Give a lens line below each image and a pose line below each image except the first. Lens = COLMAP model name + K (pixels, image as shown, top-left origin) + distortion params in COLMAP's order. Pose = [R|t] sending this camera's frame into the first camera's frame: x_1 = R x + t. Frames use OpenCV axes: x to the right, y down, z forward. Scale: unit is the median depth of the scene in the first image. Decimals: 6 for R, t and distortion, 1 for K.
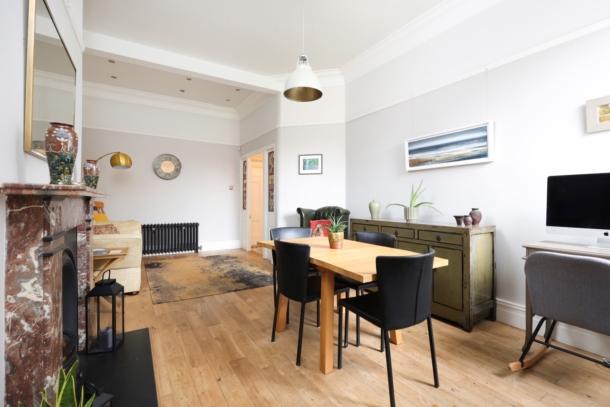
lens RADIAL K [[281.3, 0, 303.8], [0, 281.3, 201.3], [0, 0, 1]] dist [-0.002455, -0.000114]
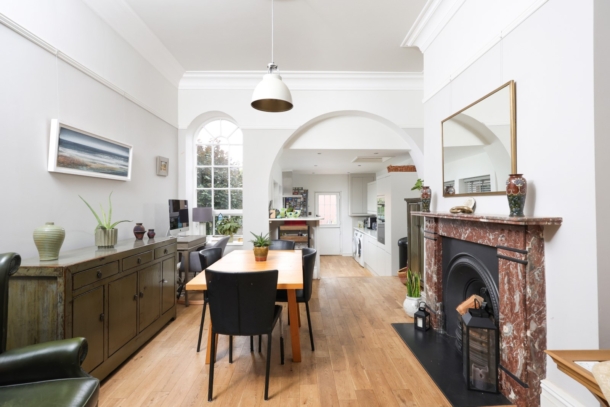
lens RADIAL K [[297.5, 0, 303.5], [0, 297.5, 203.4], [0, 0, 1]] dist [0.000723, 0.000067]
pose [[-0.857803, -0.011244, 0.513856, -0.542842], [-0.015749, 0.999866, -0.004412, -0.057479], [-0.513738, -0.011877, -0.857865, 1.647737]]
